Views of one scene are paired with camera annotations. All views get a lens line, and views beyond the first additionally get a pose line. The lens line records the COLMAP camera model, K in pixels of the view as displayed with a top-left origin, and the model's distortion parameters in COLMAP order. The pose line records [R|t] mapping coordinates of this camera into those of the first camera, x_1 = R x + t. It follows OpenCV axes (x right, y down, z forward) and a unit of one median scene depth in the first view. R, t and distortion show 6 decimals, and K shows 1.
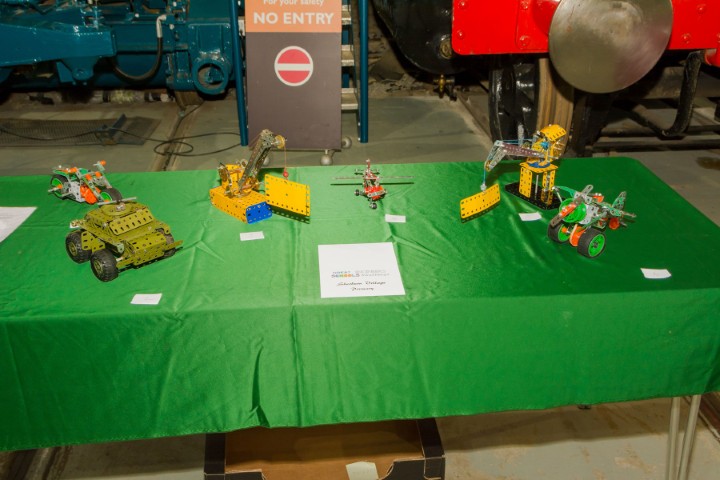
lens RADIAL K [[791.9, 0, 360.0], [0, 791.9, 240.0], [0, 0, 1]] dist [-0.089131, 0.001201]
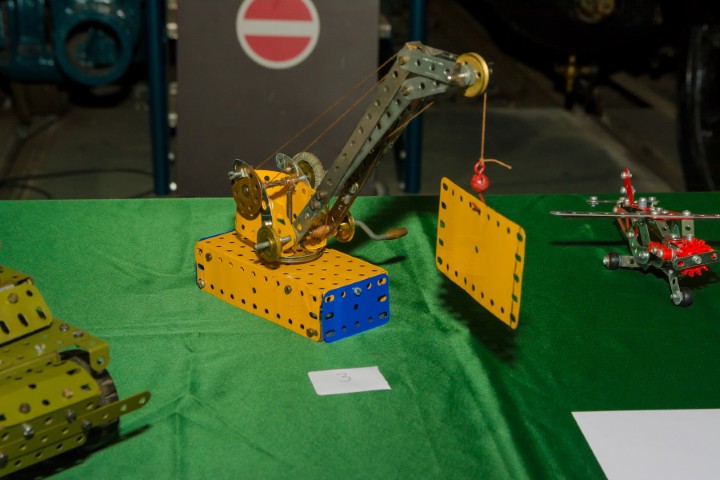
lens RADIAL K [[1374.0, 0, 360.0], [0, 1374.0, 240.0], [0, 0, 1]] dist [0.096934, 0.051158]
pose [[0.998982, 0.012278, 0.043409, -0.068722], [-0.007221, 0.993365, -0.114781, 0.001068], [-0.044530, 0.114351, 0.992442, 0.192695]]
